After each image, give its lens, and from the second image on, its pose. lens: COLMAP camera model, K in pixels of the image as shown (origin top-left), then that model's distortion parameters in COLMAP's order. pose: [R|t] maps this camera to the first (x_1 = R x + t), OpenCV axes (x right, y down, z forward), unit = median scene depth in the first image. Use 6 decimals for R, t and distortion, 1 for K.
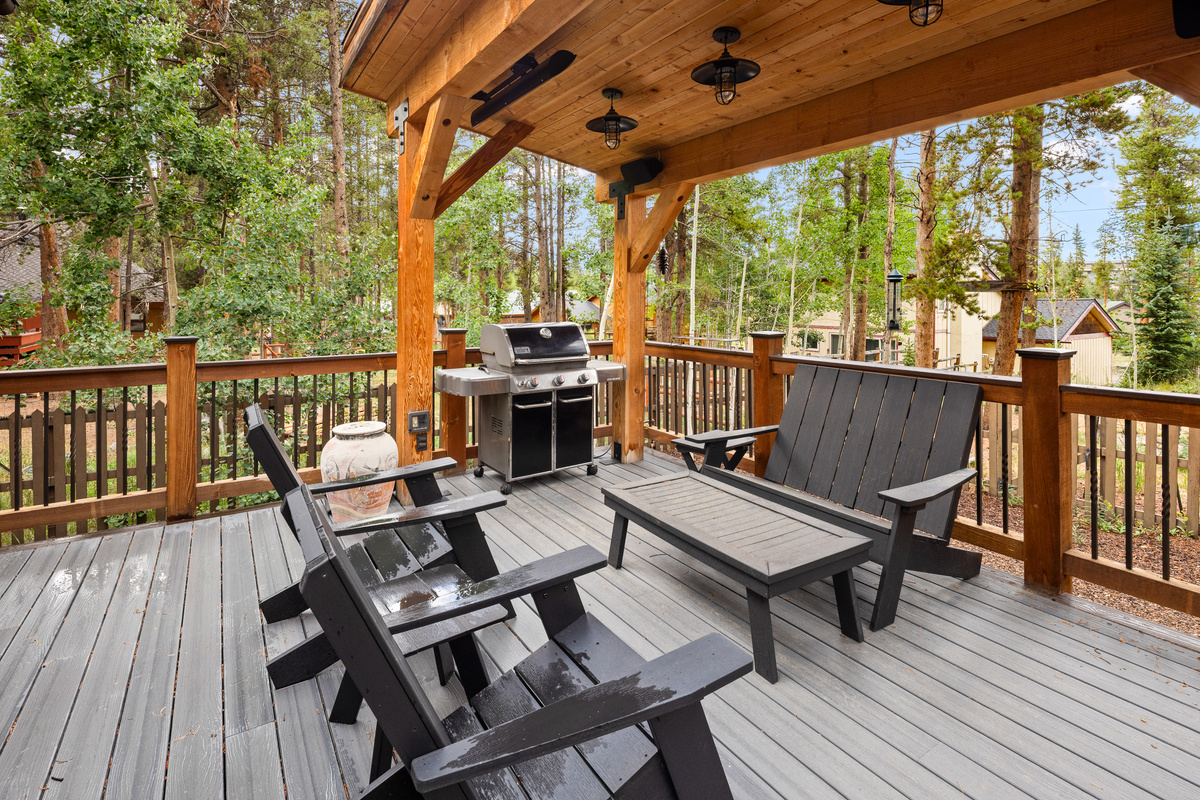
lens RADIAL K [[578.4, 0, 592.6], [0, 578.4, 308.3], [0, 0, 1]] dist [0.004901, -0.003667]
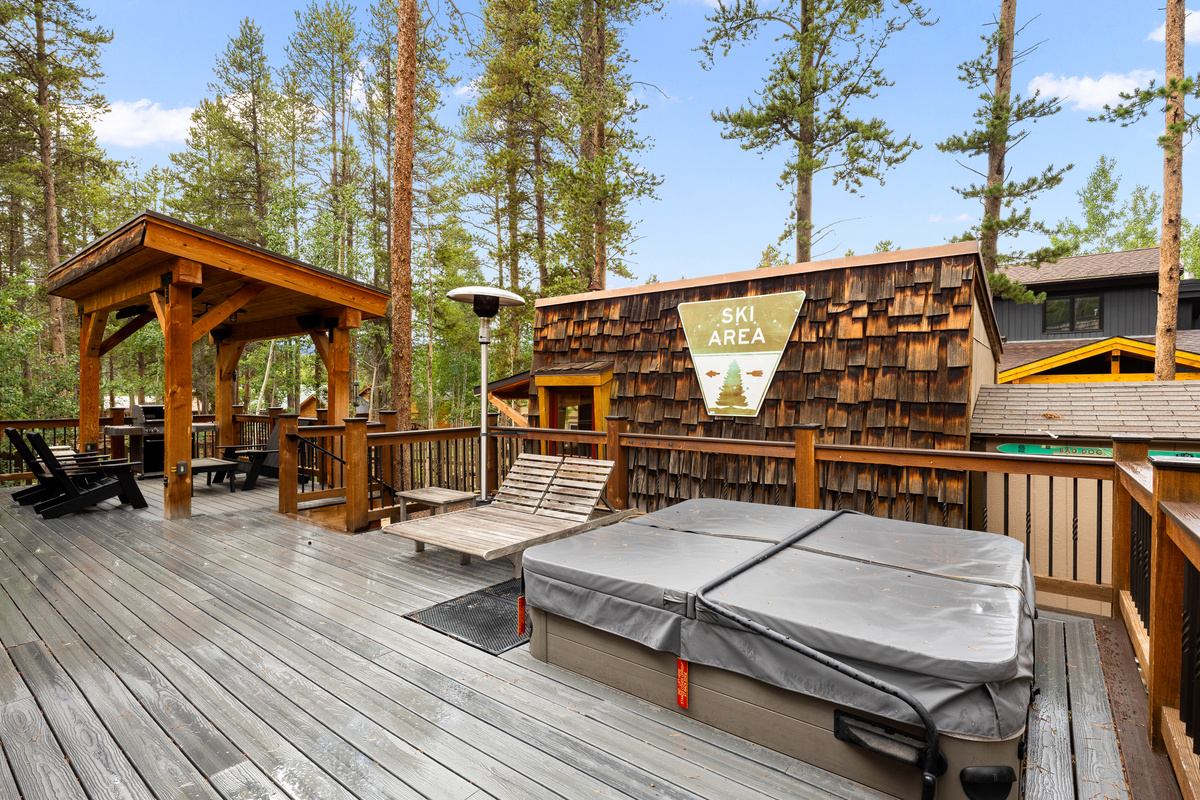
lens RADIAL K [[578.4, 0, 599.4], [0, 578.4, 404.4], [0, 0, 1]] dist [0.004901, -0.003667]
pose [[0.945229, -0.002042, 0.326400, 0.727575], [0.002137, 0.999998, 0.000068, 0.028645], [-0.326400, 0.000633, 0.945232, -1.546033]]
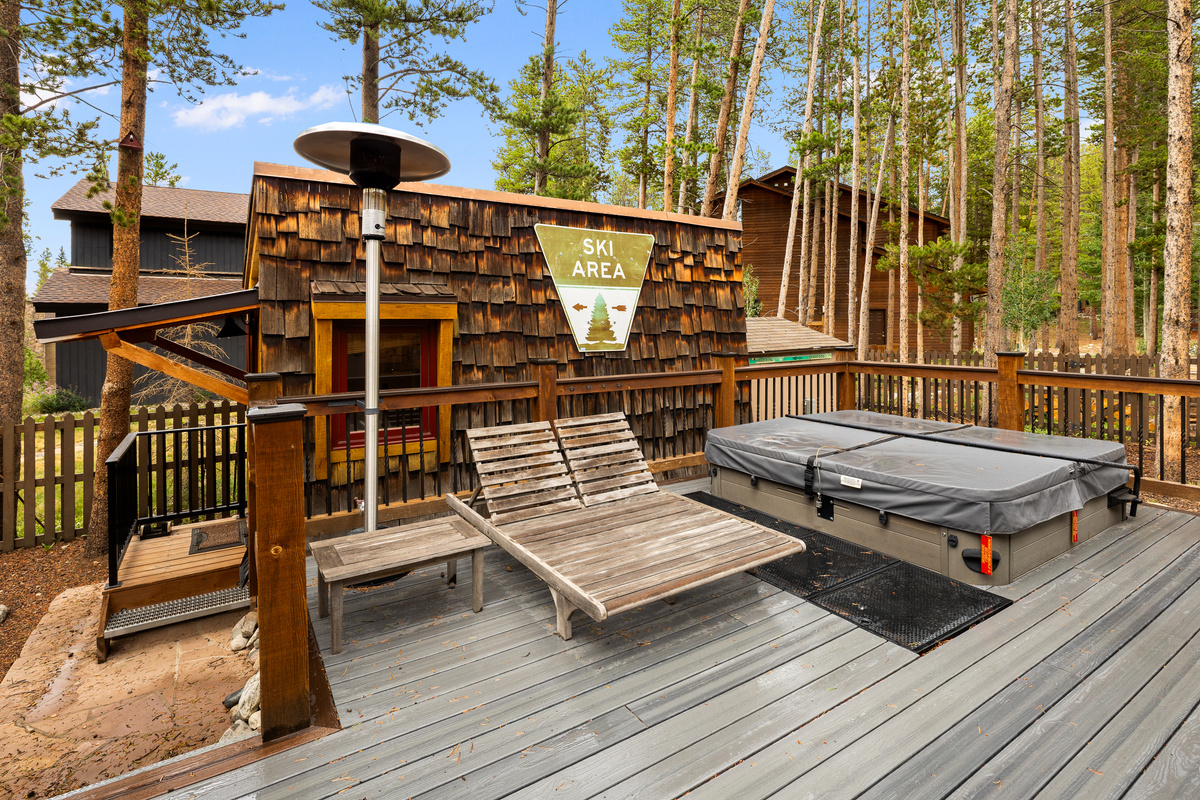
lens RADIAL K [[578.4, 0, 592.4], [0, 578.4, 322.0], [0, 0, 1]] dist [0.004901, -0.003667]
pose [[0.011724, 0.007202, 0.999905, 0.169015], [0.026914, 0.999609, -0.007516, 0.000442], [-0.999569, 0.027000, 0.011525, -0.395305]]
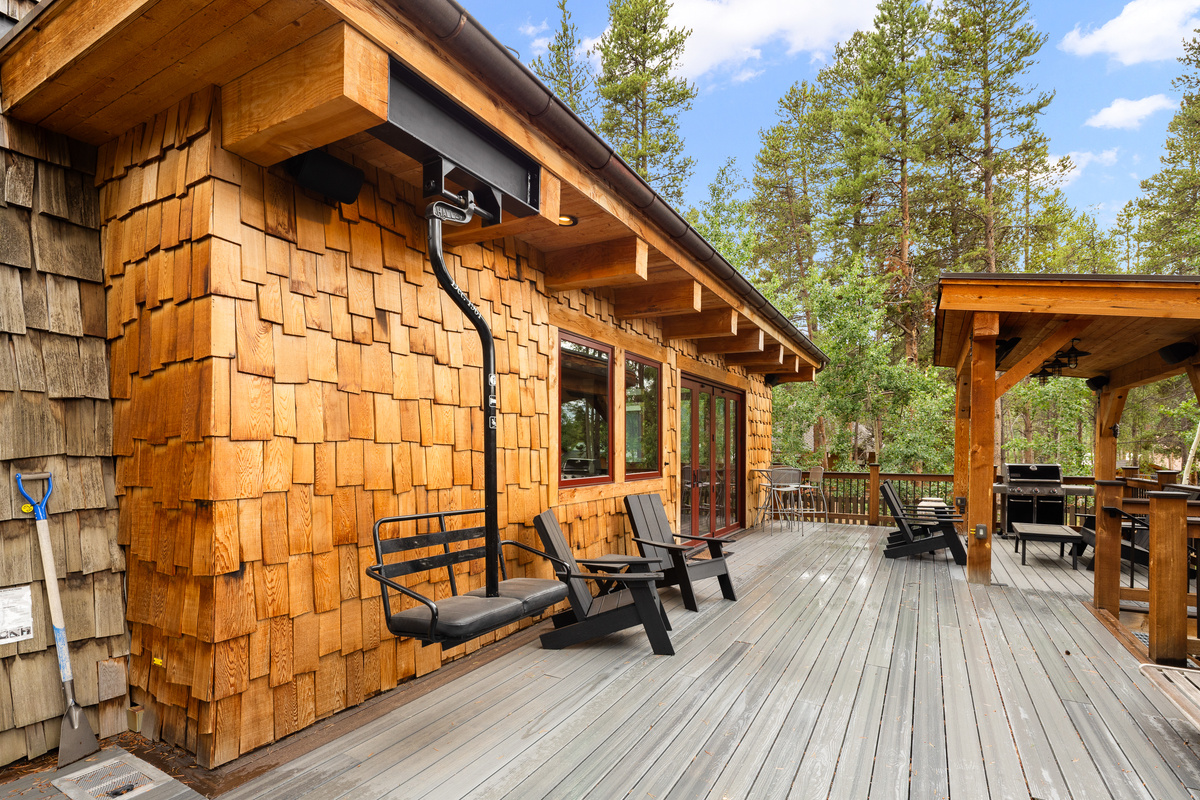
lens RADIAL K [[578.4, 0, 593.9], [0, 578.4, 455.8], [0, 0, 1]] dist [0.004901, -0.003667]
pose [[0.455290, 0.013653, -0.890238, 1.012998], [-0.018658, 0.999809, 0.005791, 0.015356], [0.890147, 0.013974, 0.455458, -1.298212]]
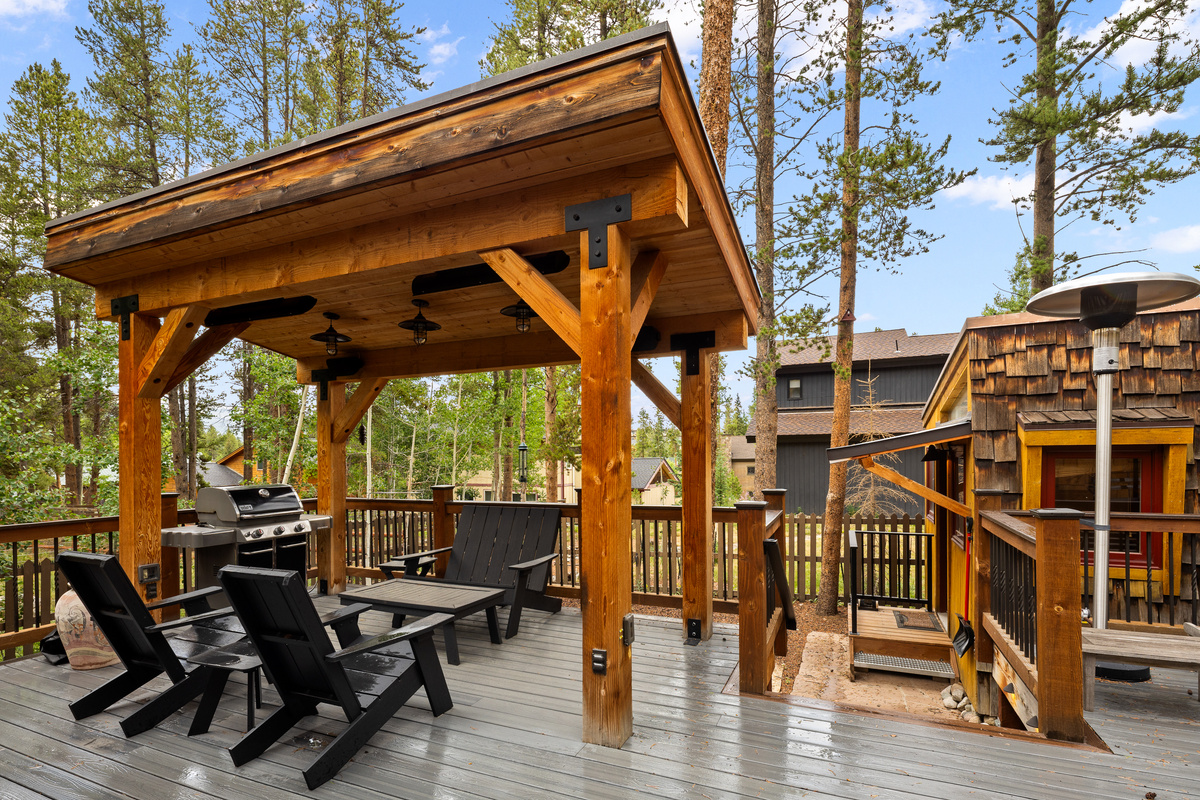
lens RADIAL K [[578.4, 0, 596.0], [0, 578.4, 461.7], [0, 0, 1]] dist [0.004901, -0.003667]
pose [[0.835838, -0.012304, 0.548838, -0.161515], [0.019268, 0.999790, -0.006930, -0.001662], [-0.548637, 0.016368, 0.835900, -0.399496]]
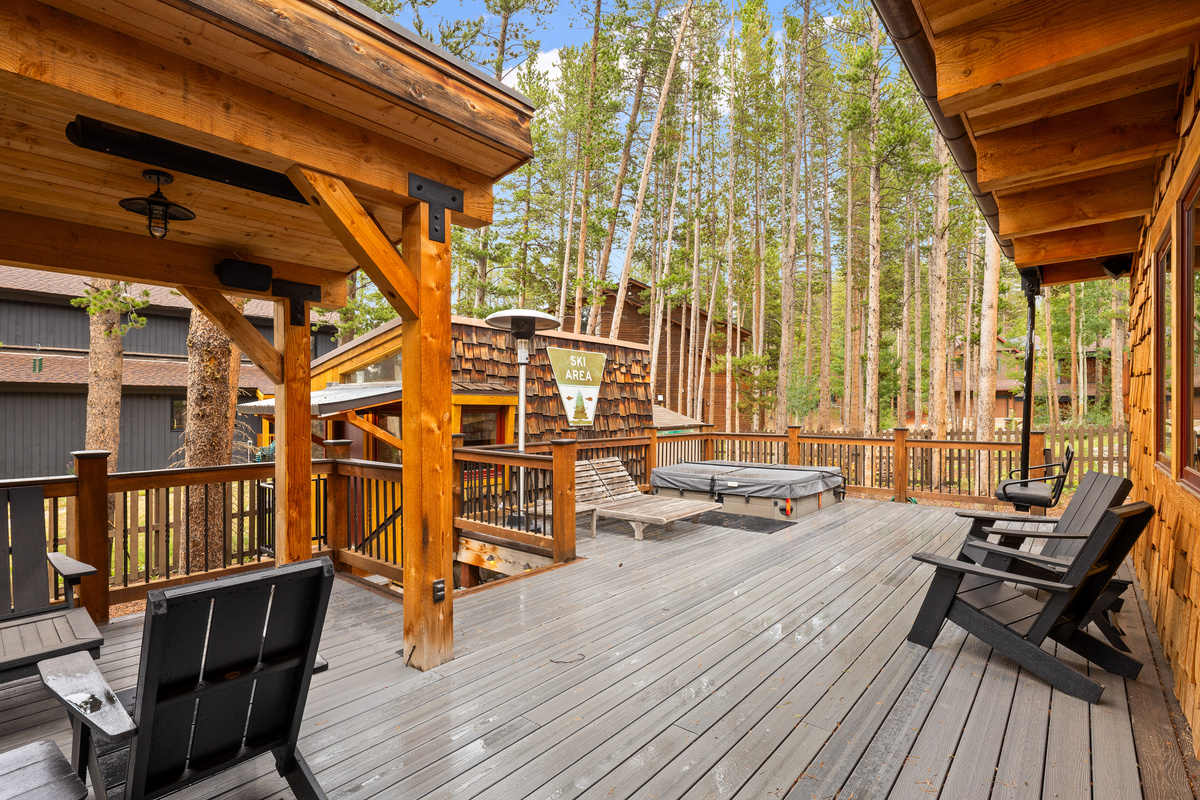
lens RADIAL K [[578.4, 0, 592.4], [0, 578.4, 407.1], [0, 0, 1]] dist [0.004901, -0.003667]
pose [[-0.287785, 0.004134, 0.957686, -0.553318], [0.015863, 0.999874, 0.000451, -0.010398], [-0.957564, 0.015321, -0.287814, 0.155813]]
